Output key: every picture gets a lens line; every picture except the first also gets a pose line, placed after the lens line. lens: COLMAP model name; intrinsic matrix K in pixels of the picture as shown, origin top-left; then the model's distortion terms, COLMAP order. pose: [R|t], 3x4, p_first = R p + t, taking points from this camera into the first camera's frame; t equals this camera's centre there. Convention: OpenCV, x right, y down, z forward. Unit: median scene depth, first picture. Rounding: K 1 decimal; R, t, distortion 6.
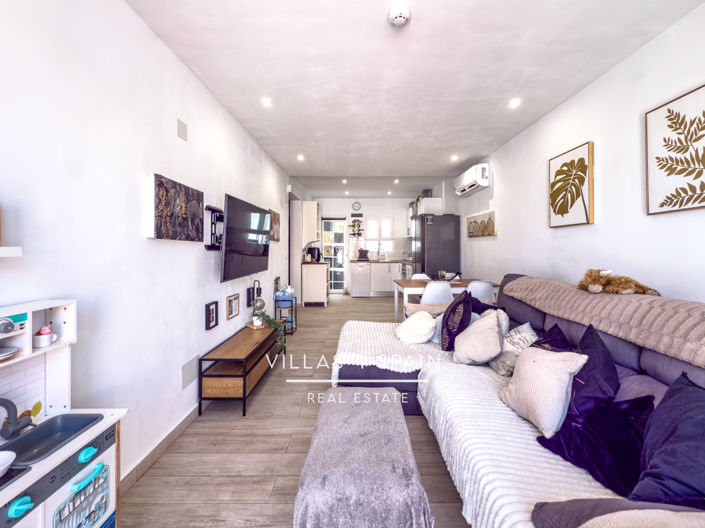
lens RADIAL K [[294.5, 0, 353.5], [0, 294.5, 248.6], [0, 0, 1]] dist [0.000465, -0.000149]
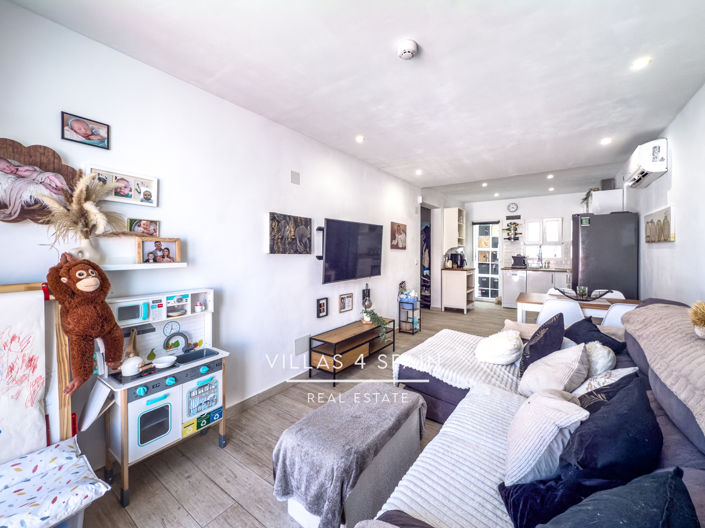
lens RADIAL K [[285.8, 0, 354.4], [0, 285.8, 252.7], [0, 0, 1]] dist [0.000004, -0.000026]
pose [[0.814063, 0.003646, -0.580765, 0.294526], [-0.000169, 0.999982, 0.006042, -0.024967], [0.580776, -0.004821, 0.814049, 0.012654]]
